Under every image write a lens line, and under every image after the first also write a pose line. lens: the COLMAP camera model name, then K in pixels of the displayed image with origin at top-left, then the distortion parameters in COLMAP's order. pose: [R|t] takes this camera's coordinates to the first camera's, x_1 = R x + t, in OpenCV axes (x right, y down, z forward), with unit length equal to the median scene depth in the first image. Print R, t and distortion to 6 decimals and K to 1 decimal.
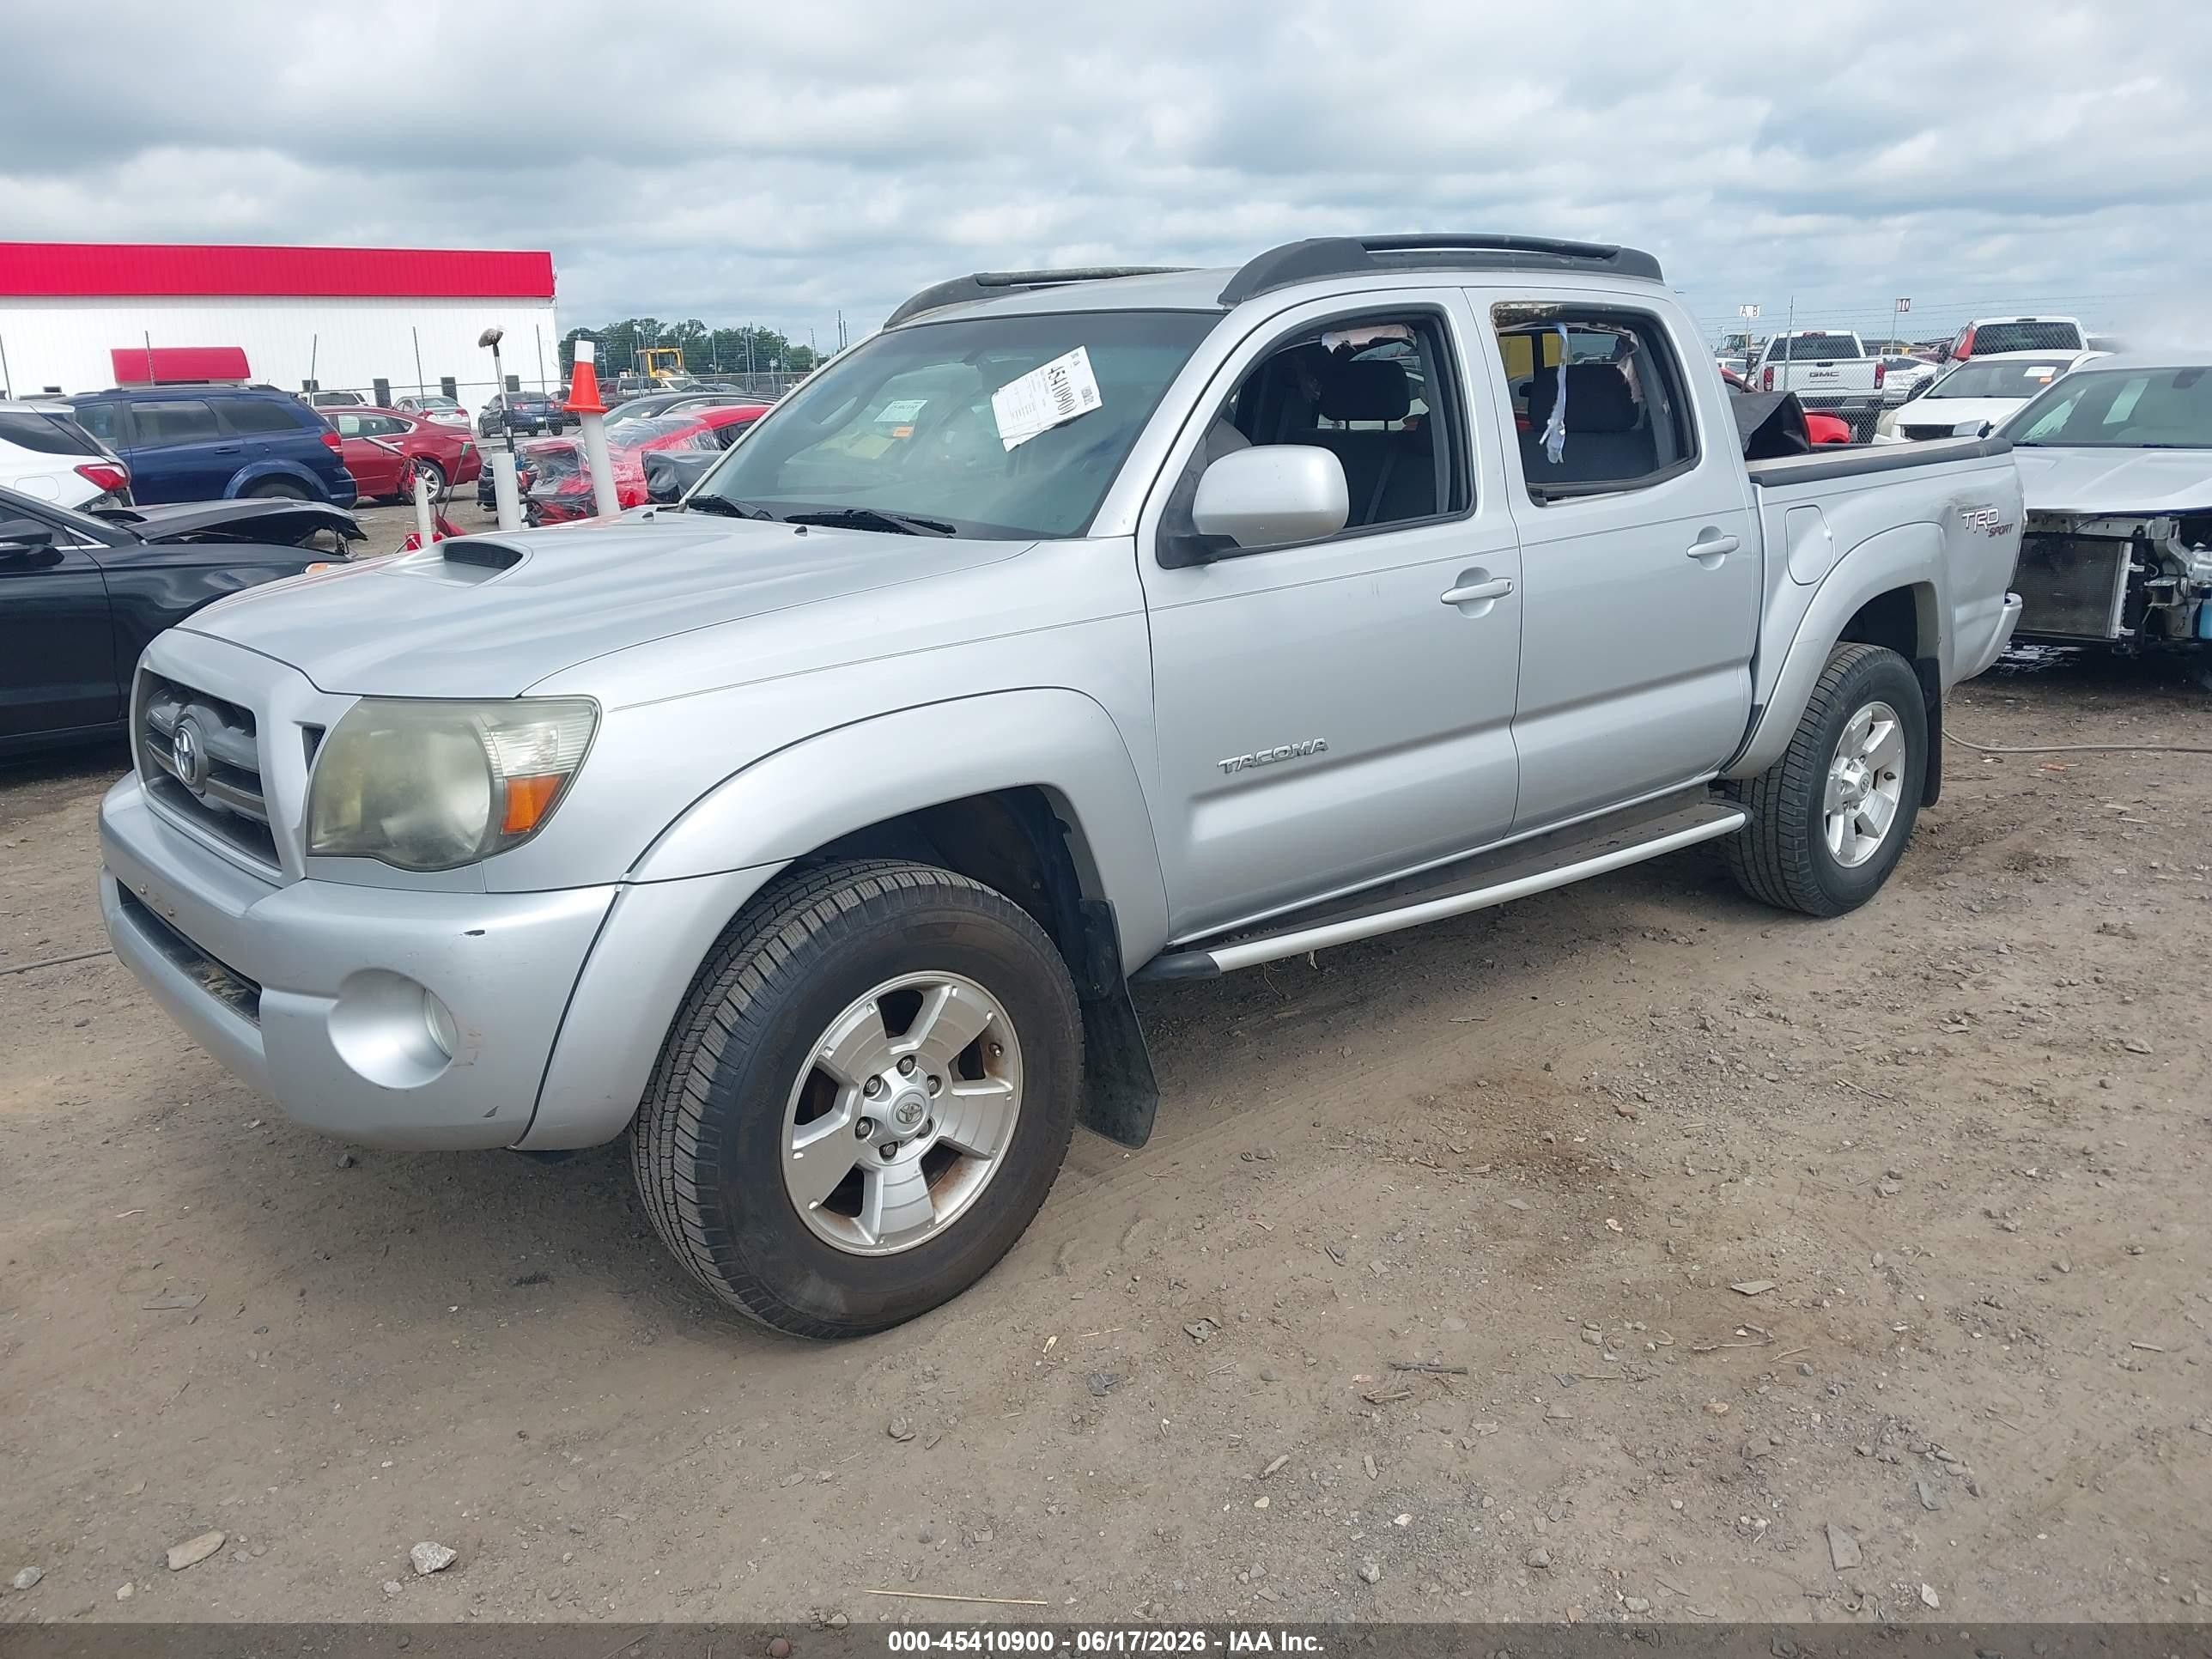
lens RADIAL K [[1736.0, 0, 1115.3], [0, 1736.0, 805.3], [0, 0, 1]] dist [0.001807, 0.013262]
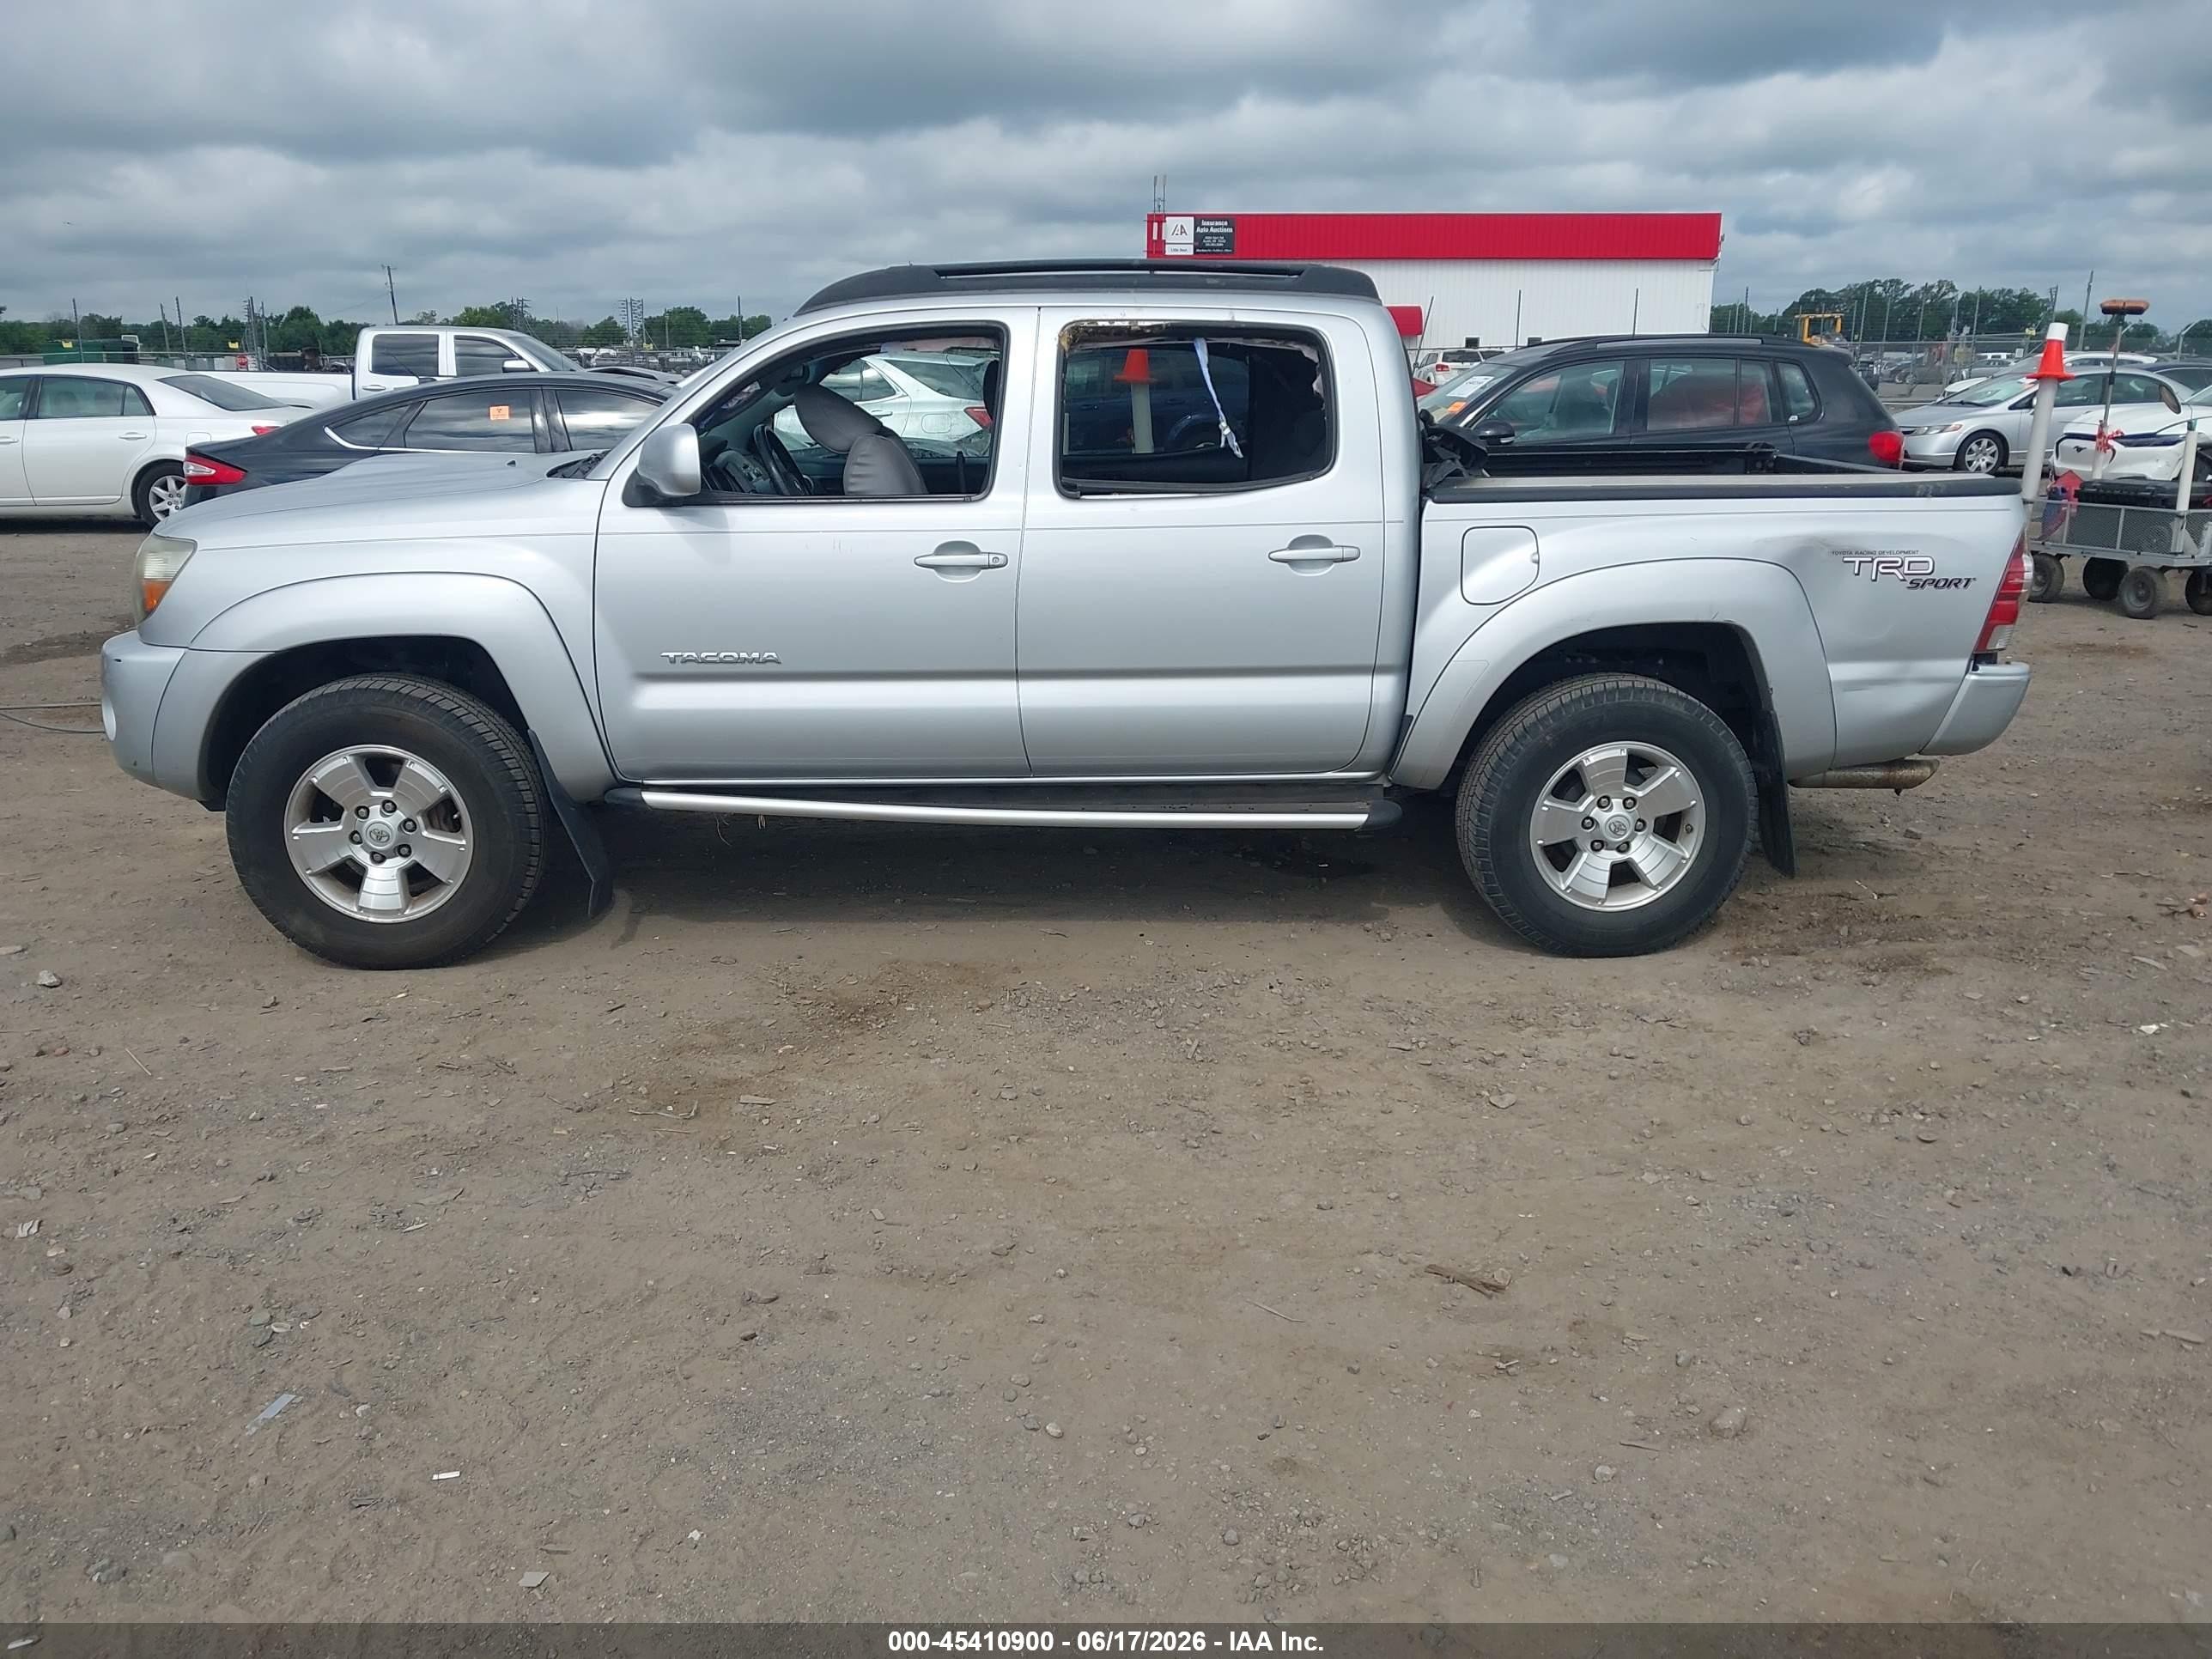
lens RADIAL K [[1759.8, 0, 1145.9], [0, 1759.8, 819.8], [0, 0, 1]] dist [0.029247, -0.008346]
pose [[0.790693, 0.189131, -0.582267, 1.013954], [-0.174831, 0.981235, 0.081311, -0.065047], [0.586719, 0.037507, 0.808922, 0.082611]]
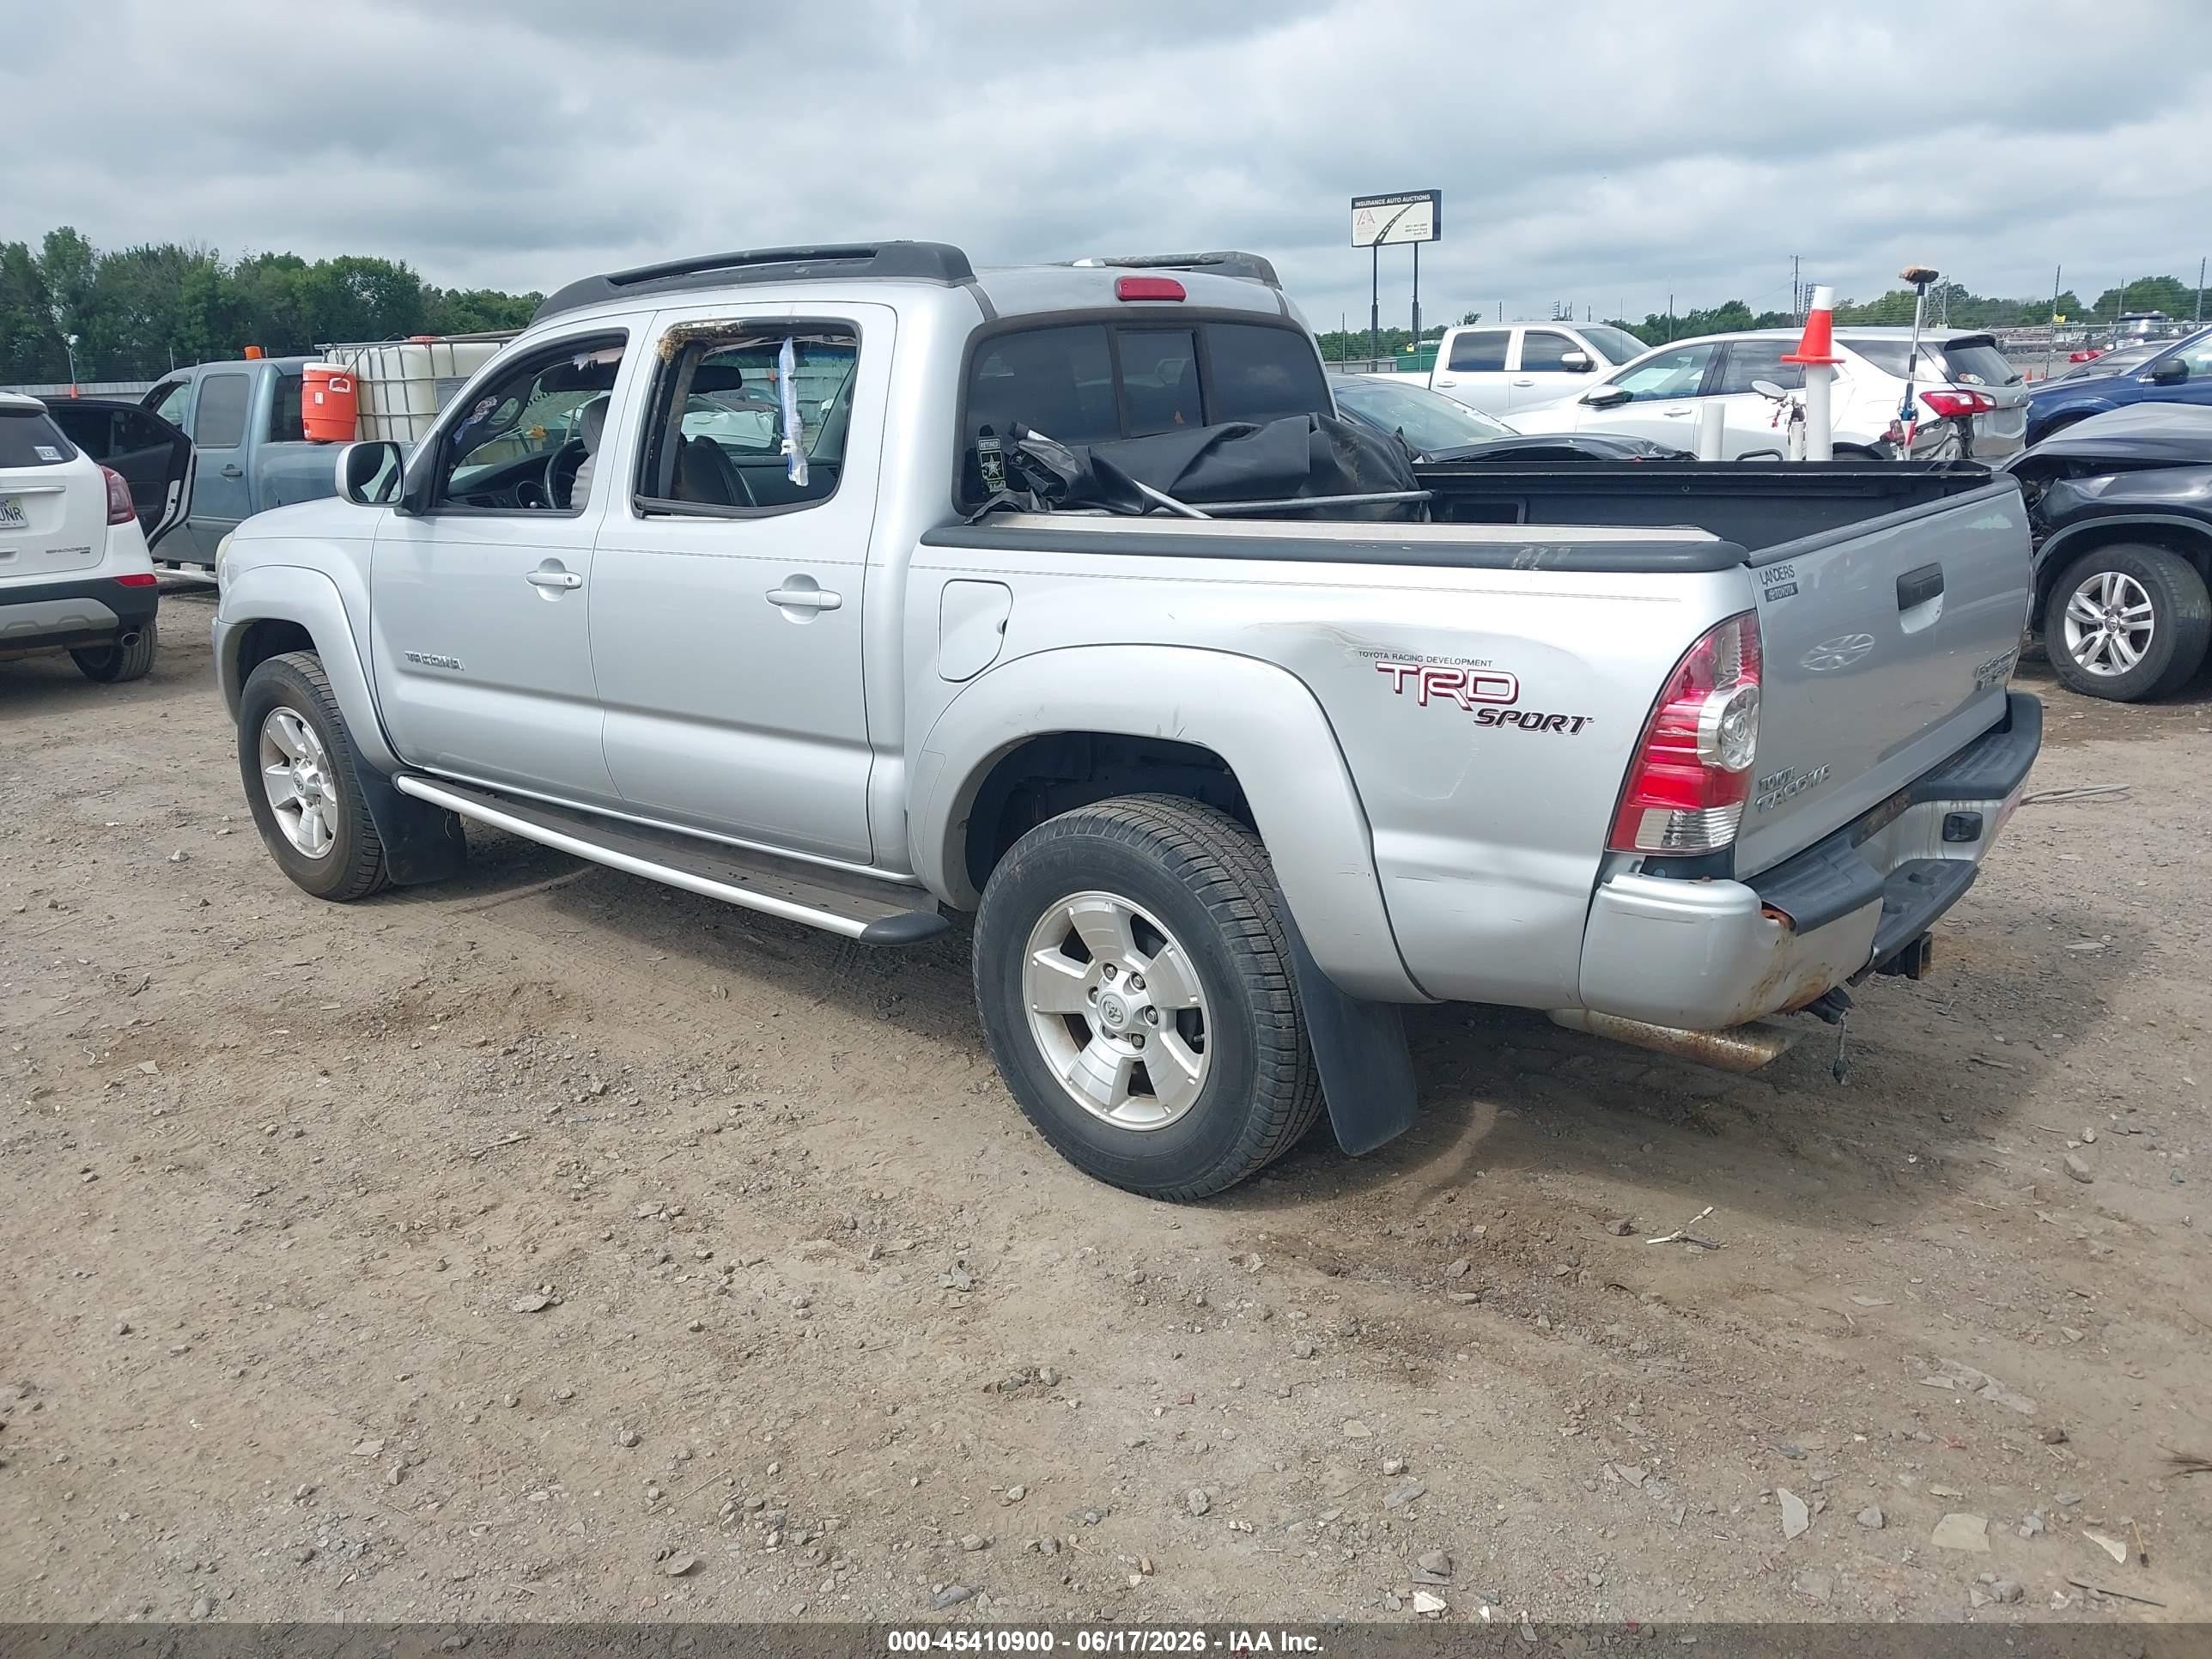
lens RADIAL K [[1735.0, 0, 1117.8], [0, 1735.0, 799.7], [0, 0, 1]] dist [0.025051, -0.021604]
pose [[0.160408, 0.267422, -0.950134, 1.349738], [-0.213295, 0.949247, 0.231162, -0.317648], [0.963729, 0.165579, 0.209306, 1.087509]]
